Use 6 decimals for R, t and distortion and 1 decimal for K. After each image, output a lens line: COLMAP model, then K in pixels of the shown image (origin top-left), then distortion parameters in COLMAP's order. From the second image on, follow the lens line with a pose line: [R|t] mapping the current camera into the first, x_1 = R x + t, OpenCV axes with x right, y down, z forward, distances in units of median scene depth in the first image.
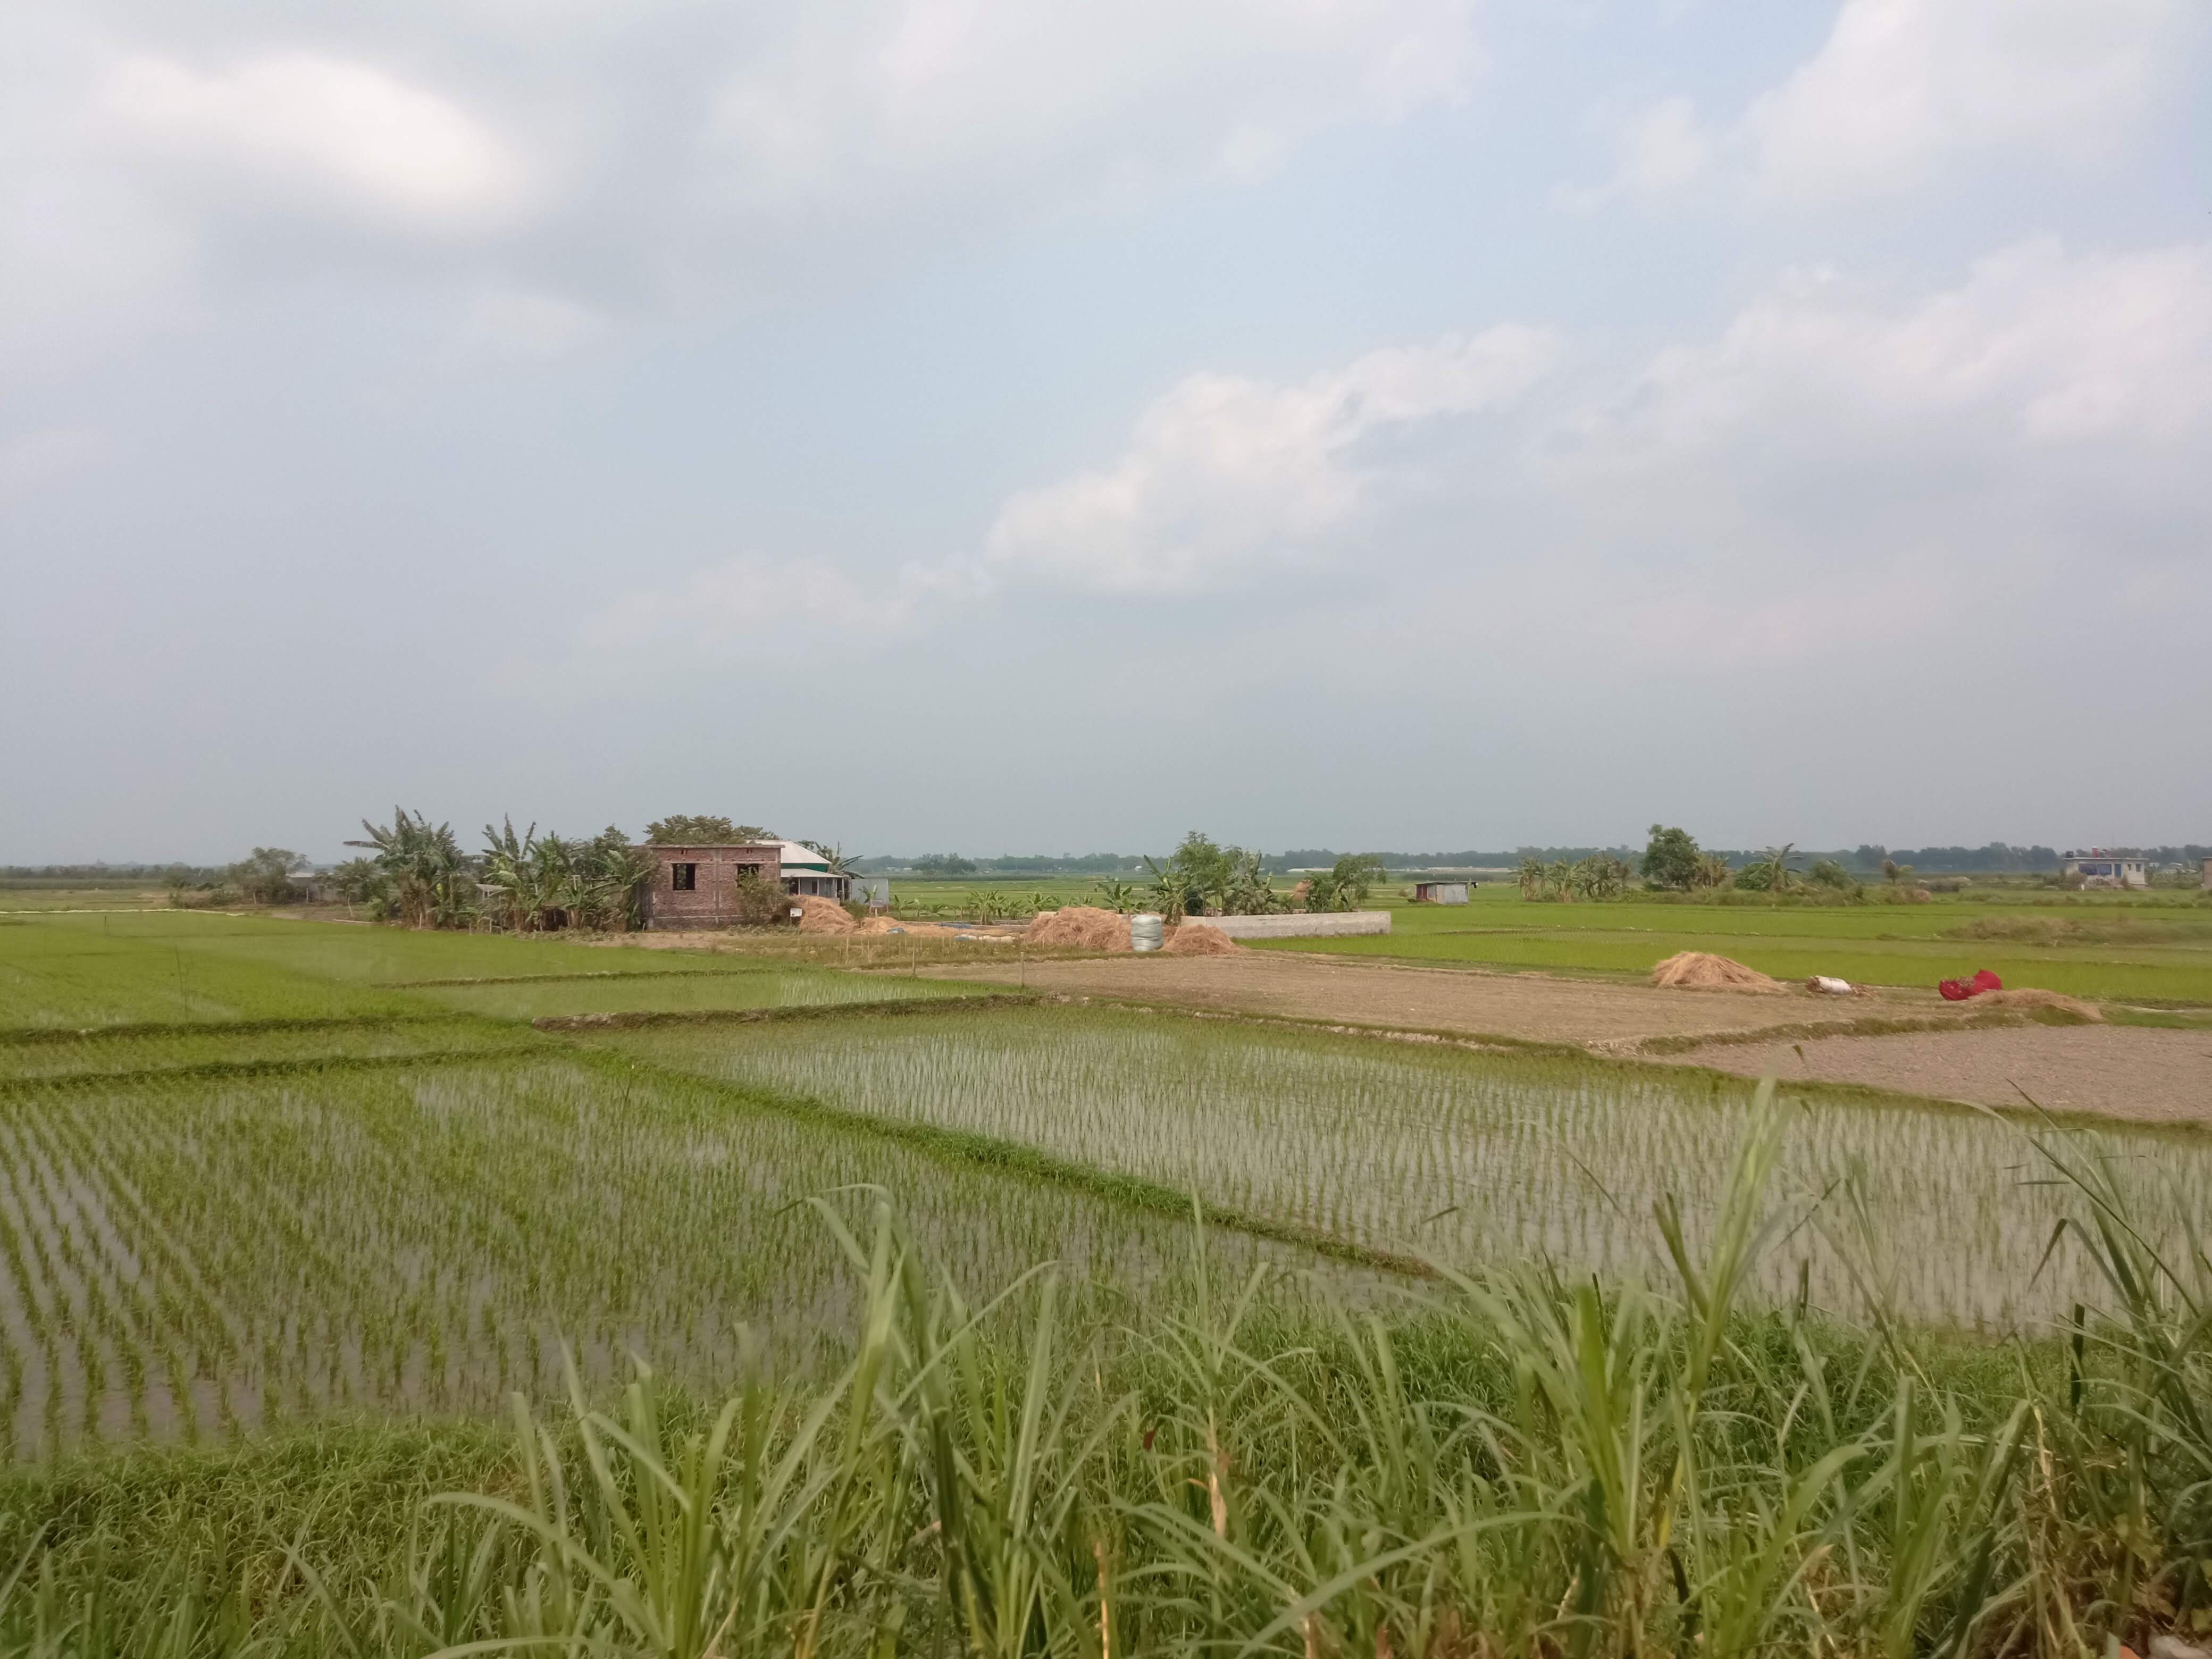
lens RADIAL K [[1817.6, 0, 1099.2], [0, 1817.6, 791.7], [0, 0, 1]] dist [0.131279, -0.218980]
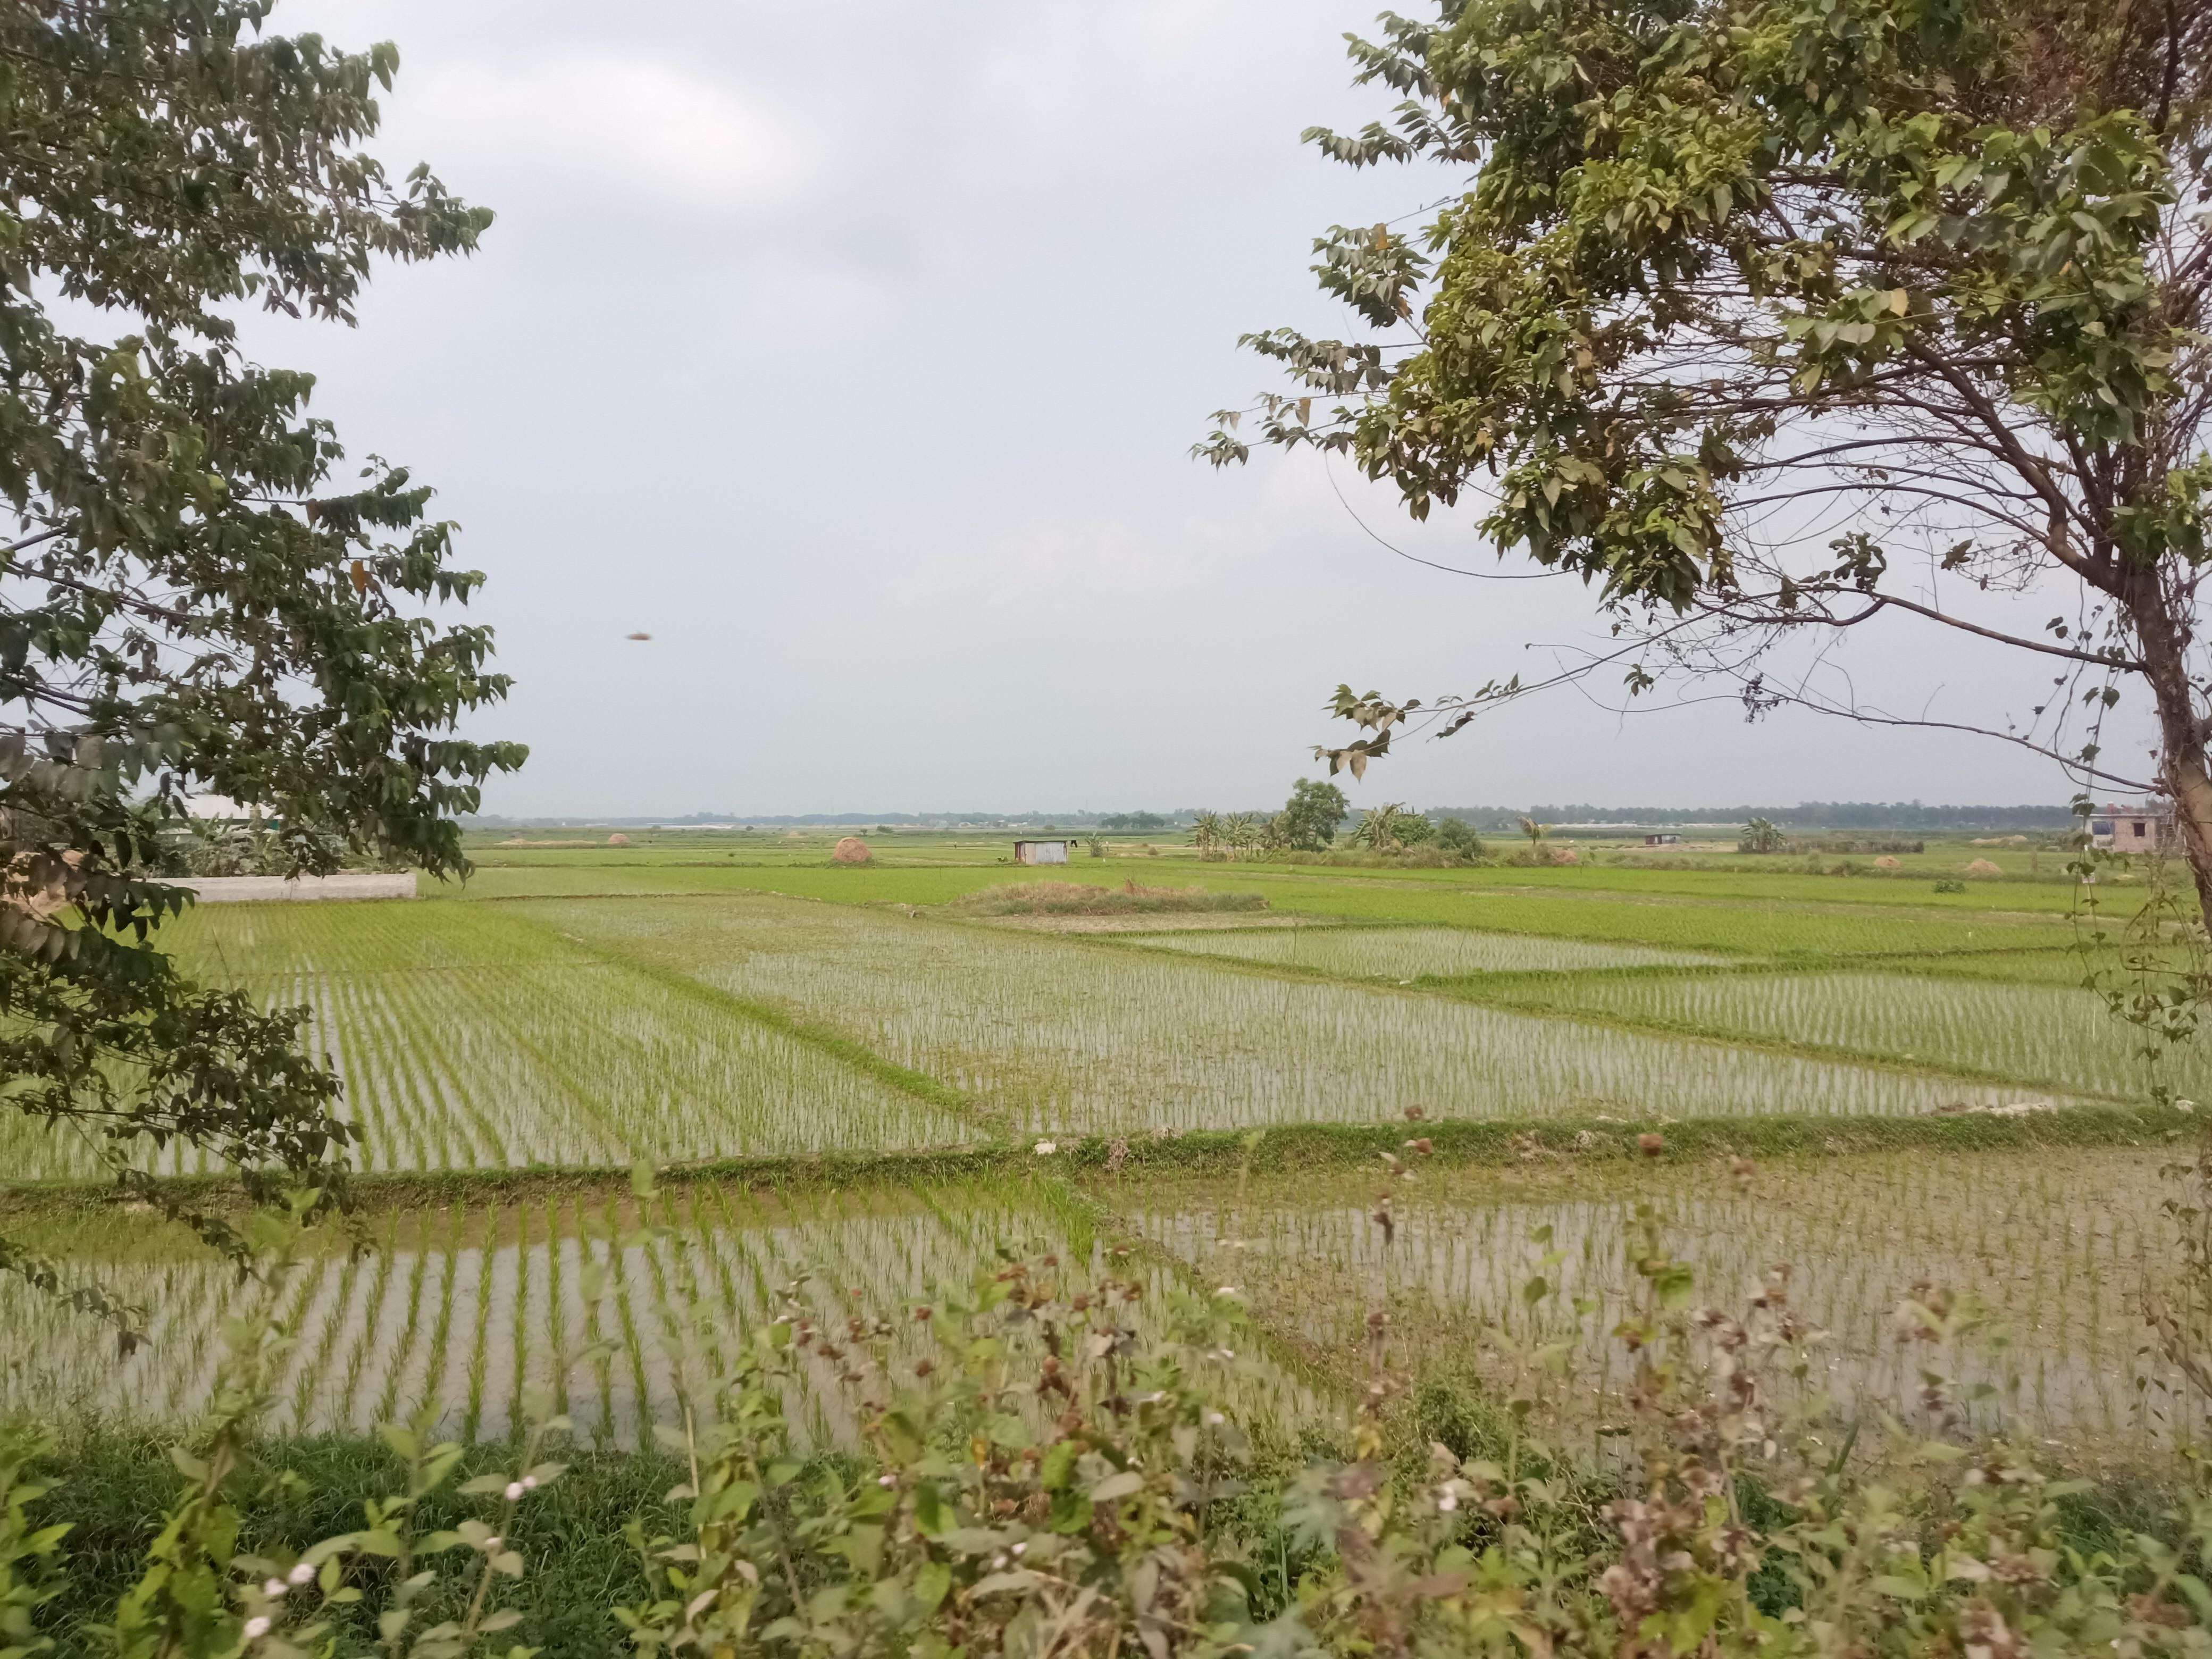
lens RADIAL K [[1817.6, 0, 1099.2], [0, 1817.6, 791.7], [0, 0, 1]] dist [0.131279, -0.218980]
pose [[0.984784, 0.000078, -0.173782, 0.586587], [0.004258, 0.999689, 0.024579, 0.002721], [0.173730, -0.024945, 0.984477, 0.134606]]
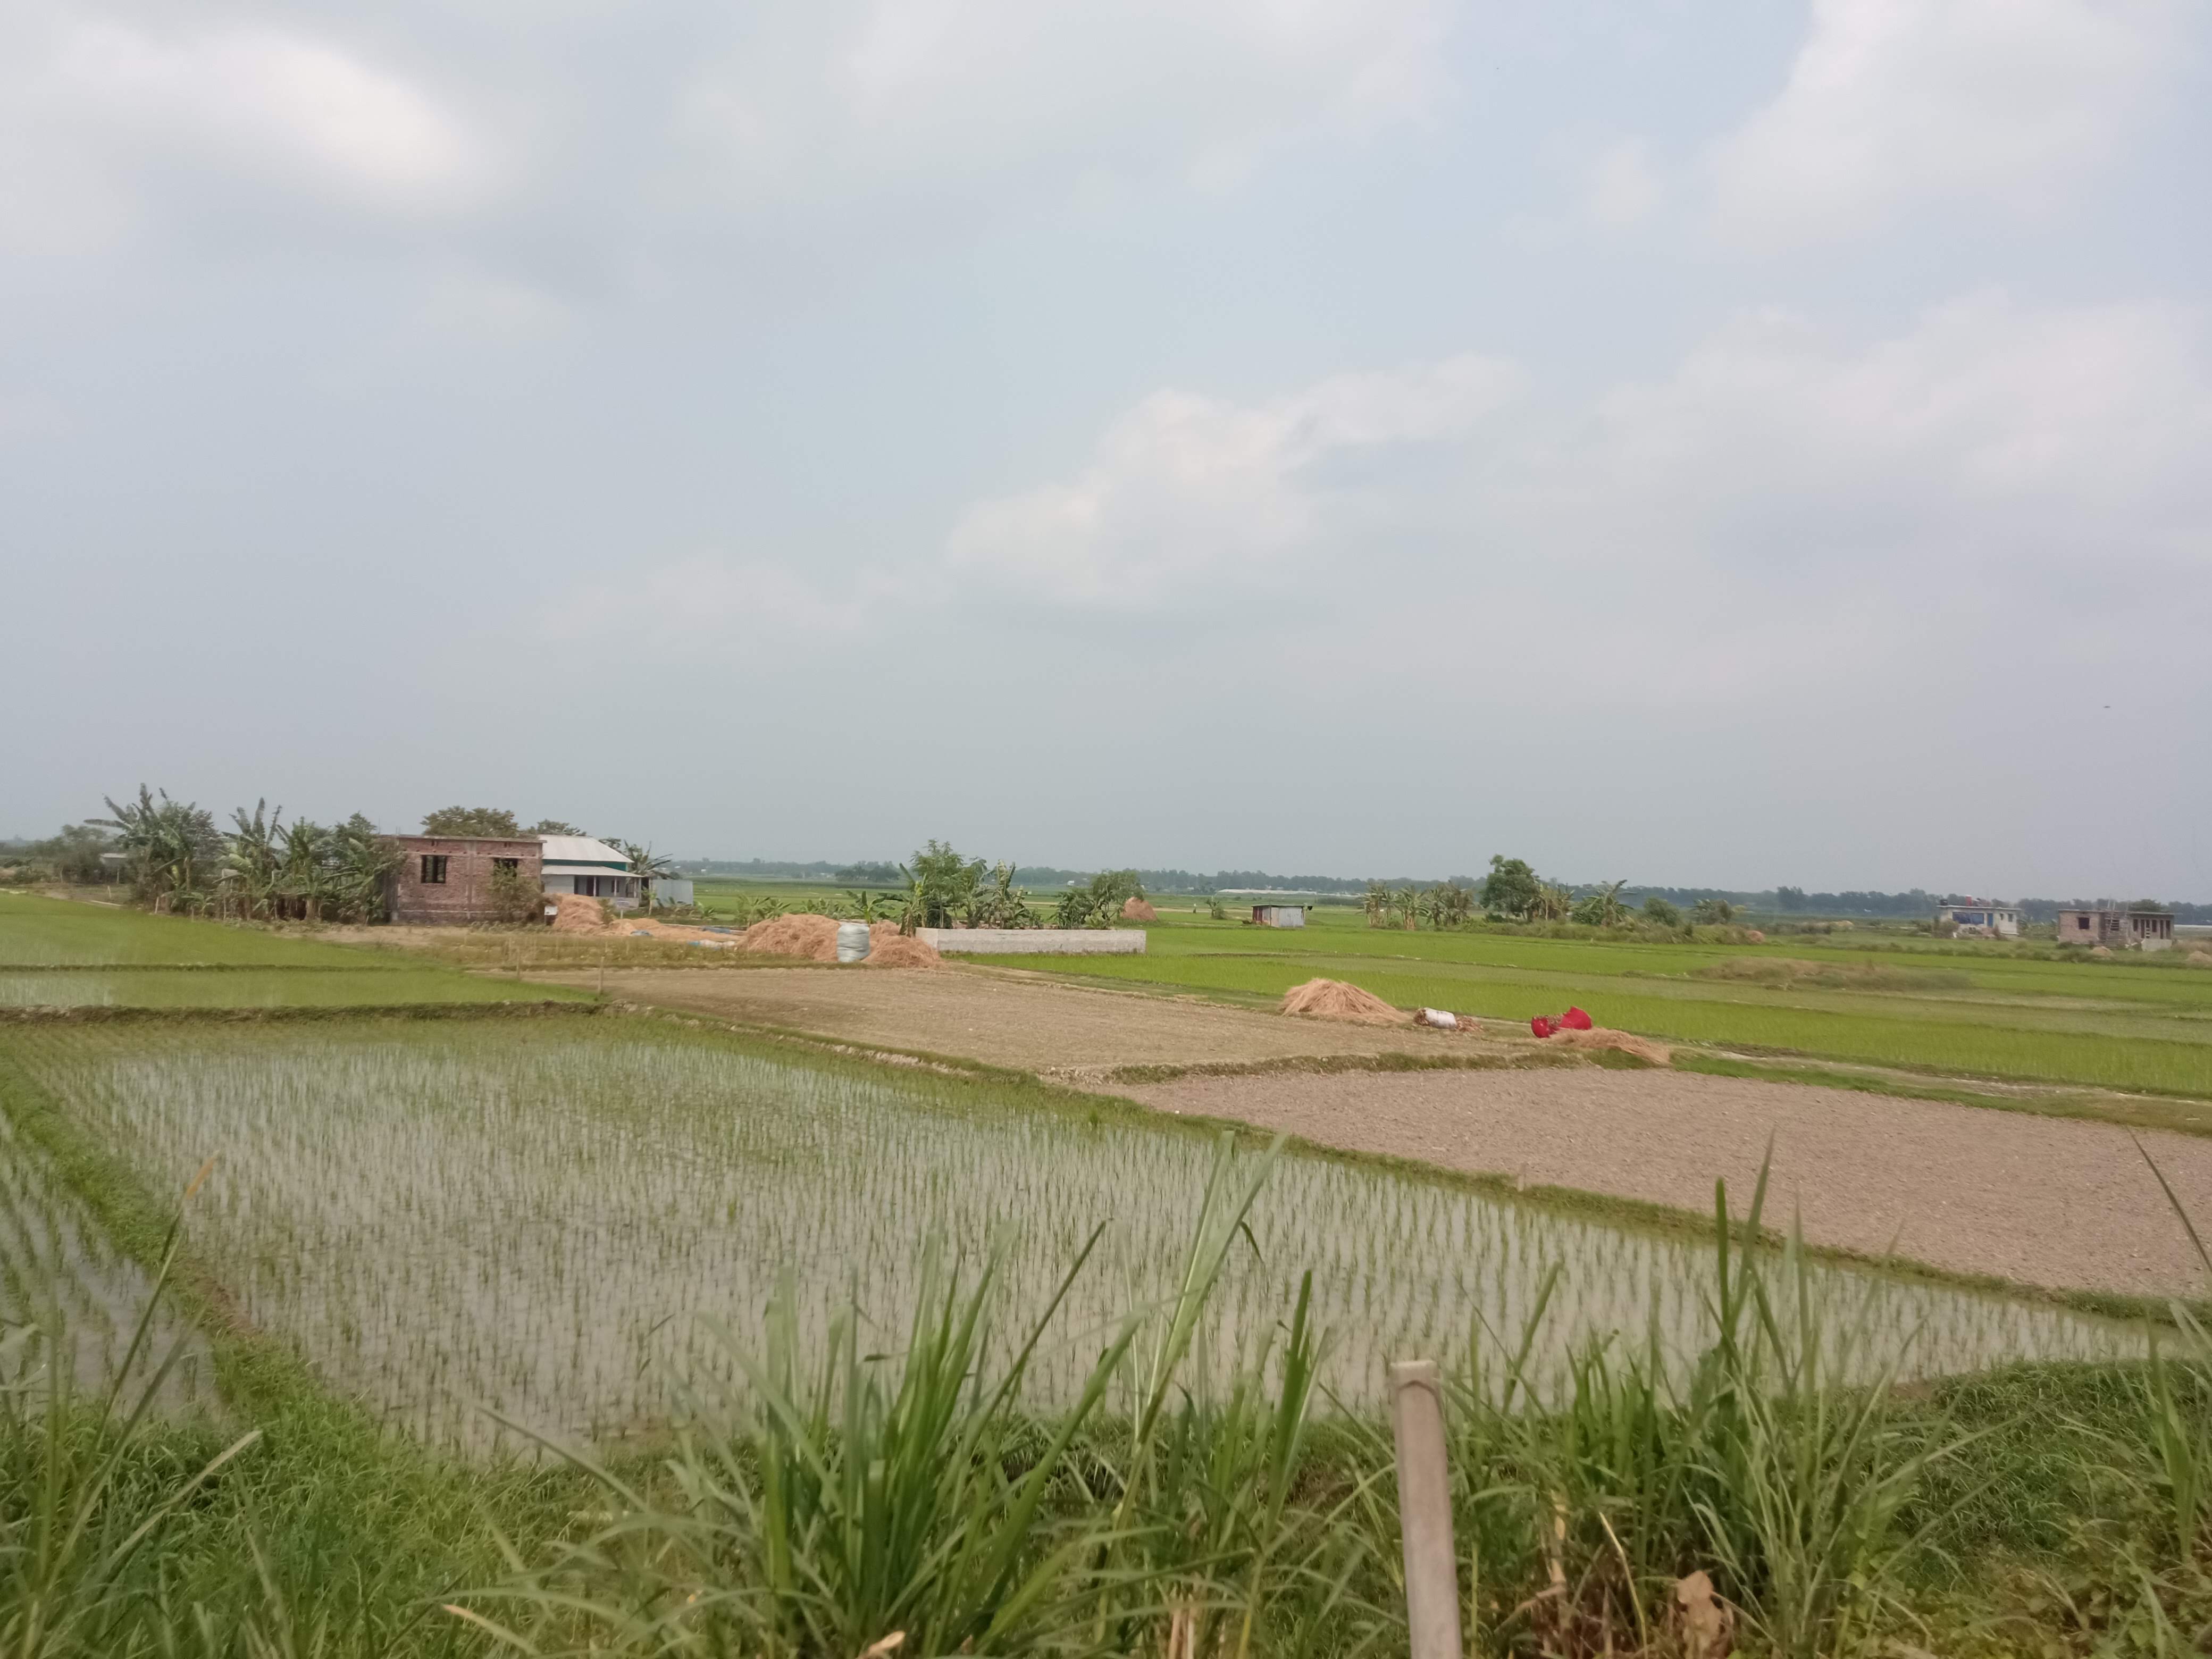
lens RADIAL K [[1817.6, 0, 1099.2], [0, 1817.6, 791.7], [0, 0, 1]] dist [0.131279, -0.218980]
pose [[0.998840, 0.038755, 0.028569, 0.092993], [-0.038526, 0.999221, -0.008510, 0.000450], [-0.028876, 0.007399, 0.999556, 0.022102]]
